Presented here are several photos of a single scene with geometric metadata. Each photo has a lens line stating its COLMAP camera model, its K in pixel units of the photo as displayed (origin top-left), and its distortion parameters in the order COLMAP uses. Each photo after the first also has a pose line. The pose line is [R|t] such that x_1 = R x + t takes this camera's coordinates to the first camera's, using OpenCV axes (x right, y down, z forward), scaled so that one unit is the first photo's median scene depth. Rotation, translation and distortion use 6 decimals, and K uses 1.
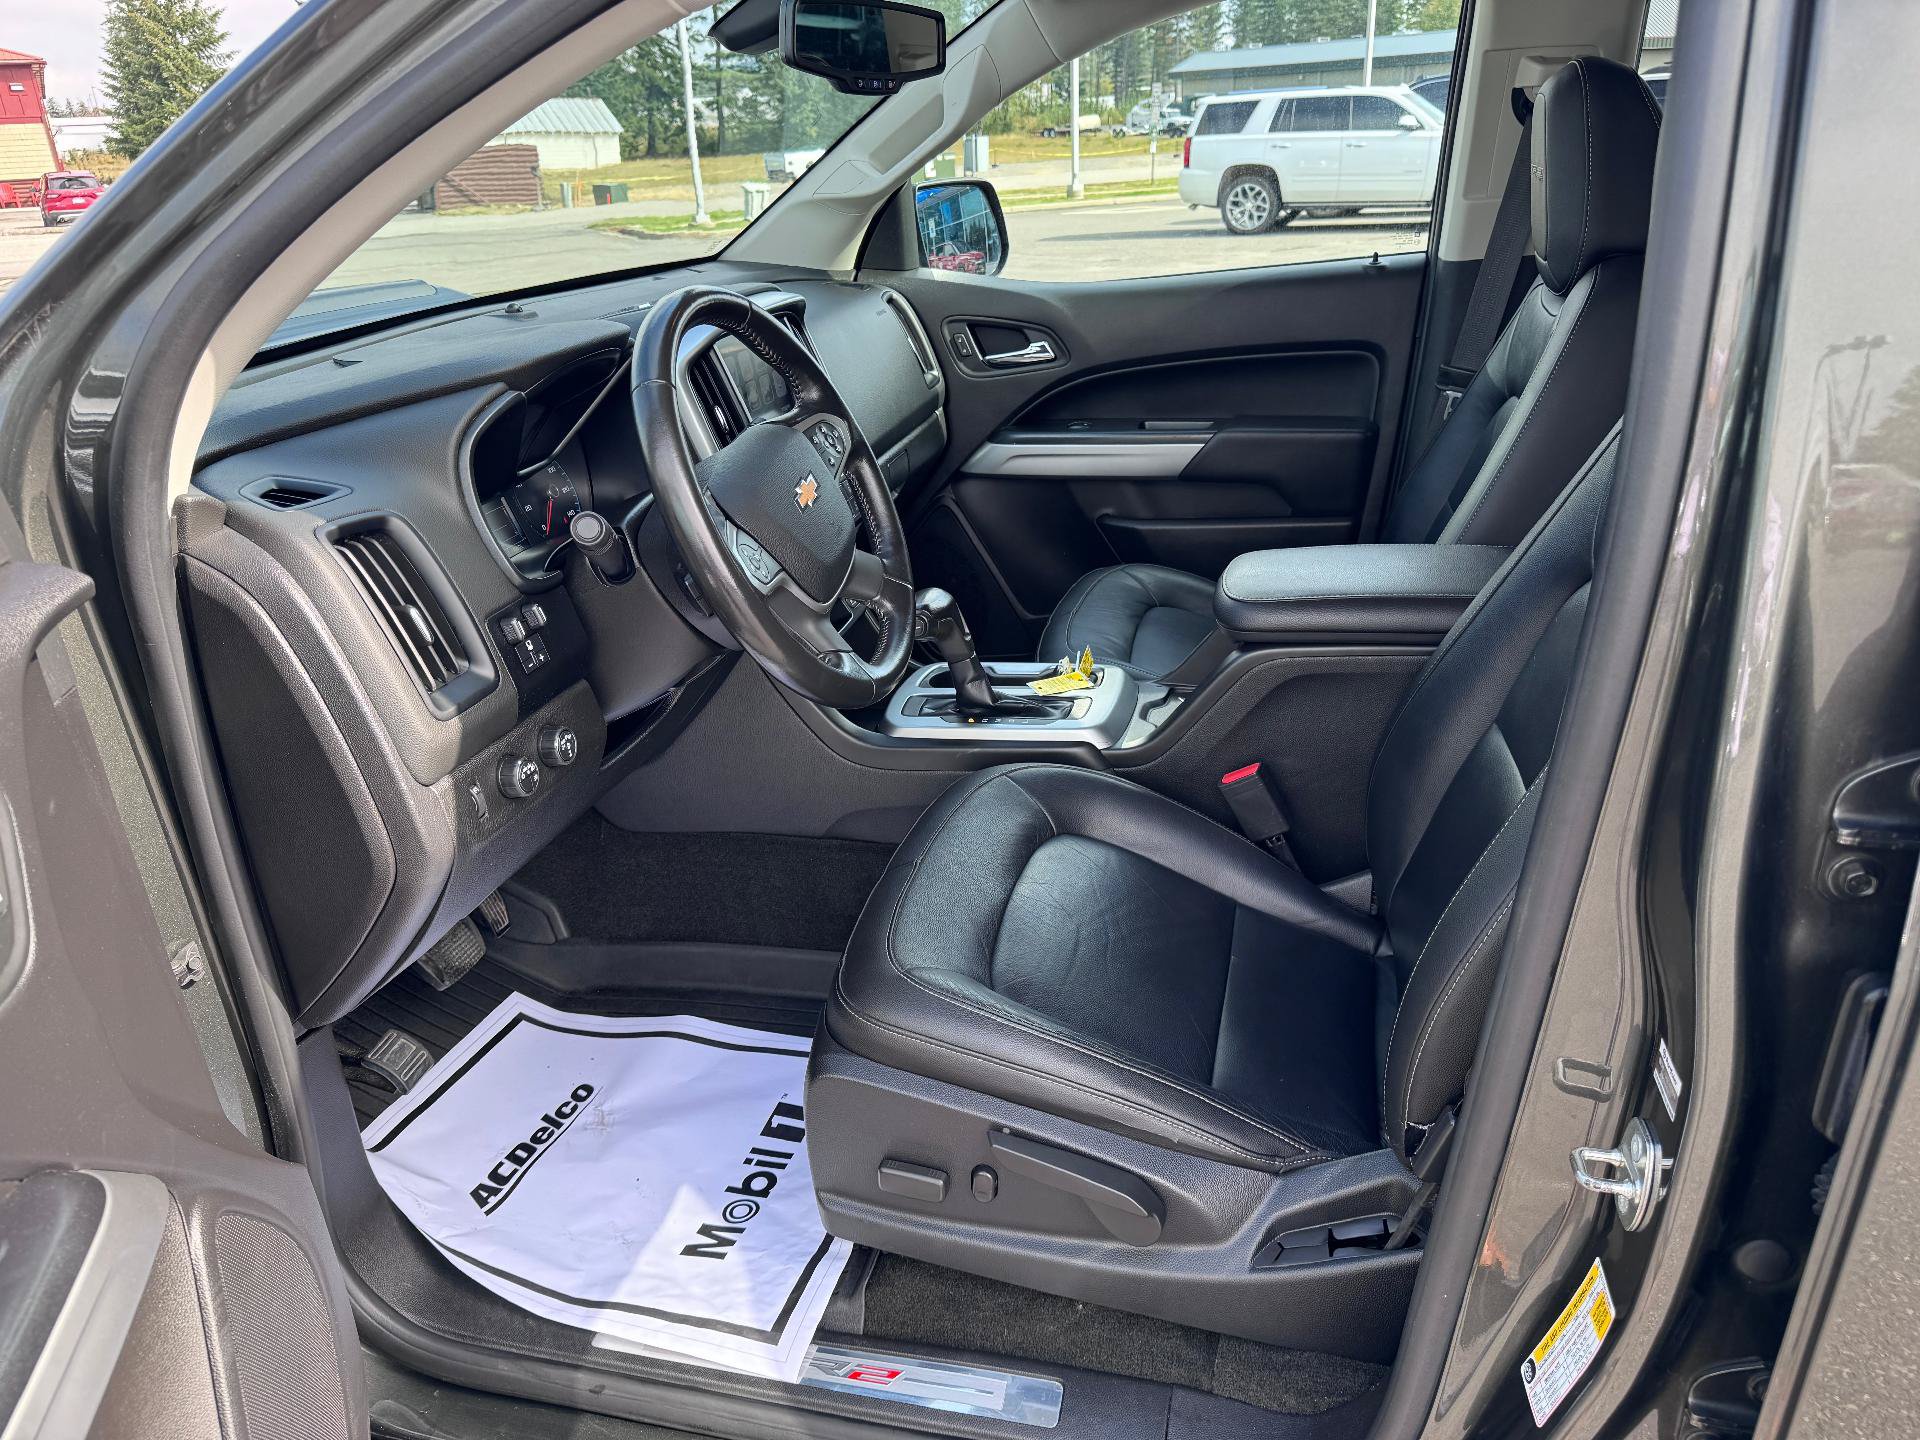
lens RADIAL K [[1343.1, 0, 954.9], [0, 1343.1, 726.0], [0, 0, 1]] dist [0.052633, -0.056451]
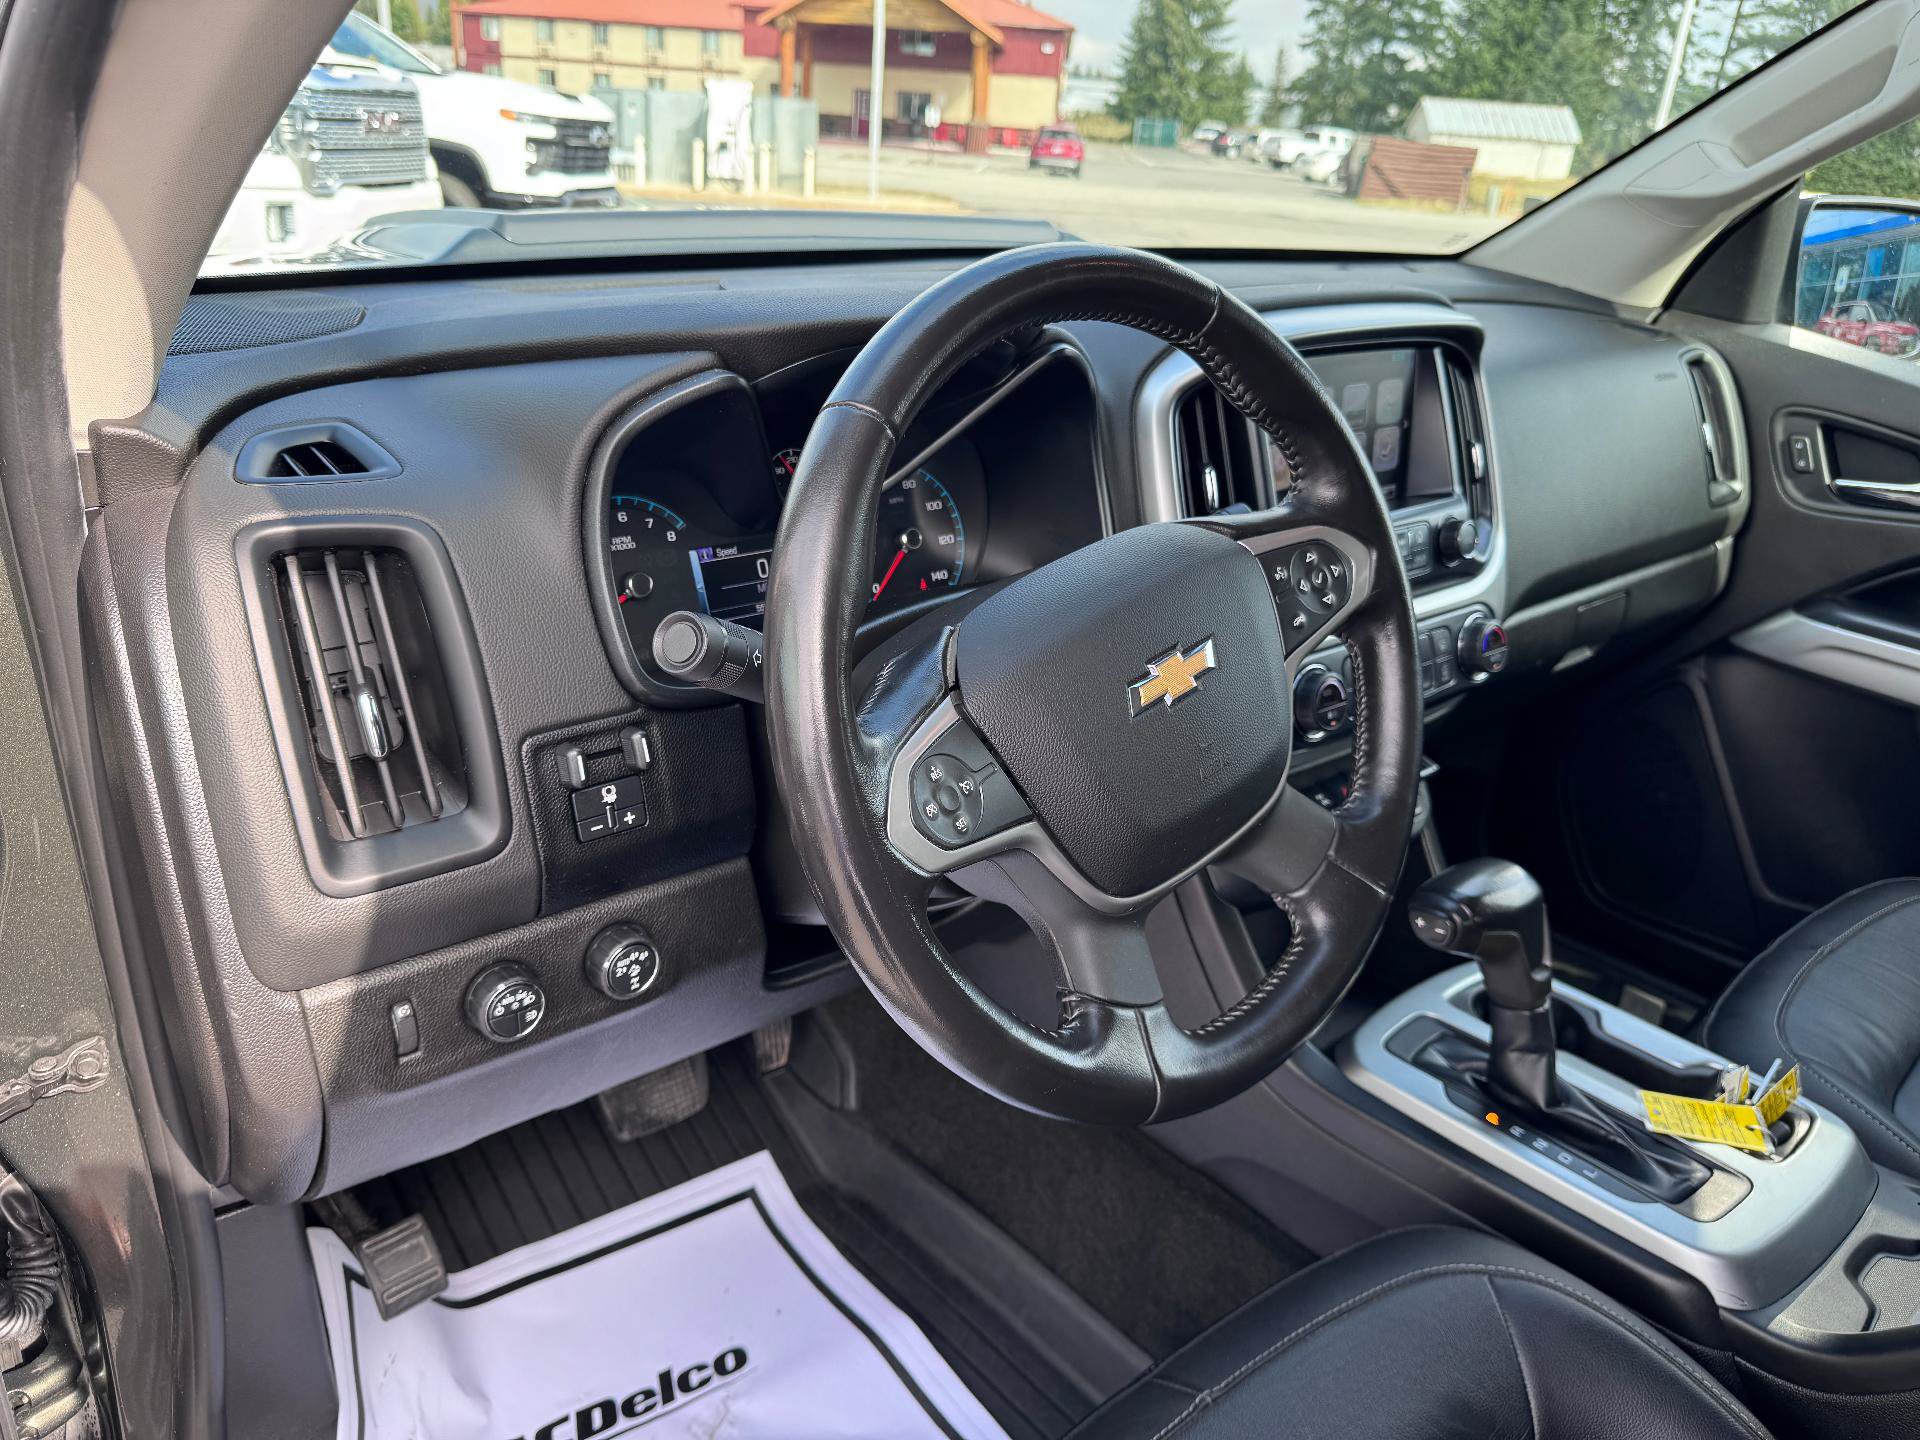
lens RADIAL K [[1370.9, 0, 958.1], [0, 1370.9, 690.8], [0, 0, 1]] dist [-0.021173, 0.003603]
pose [[0.804688, 0.314485, -0.503564, 0.059014], [-0.327039, 0.942694, 0.066126, -0.128680], [0.495503, 0.111474, 0.861423, 0.383137]]
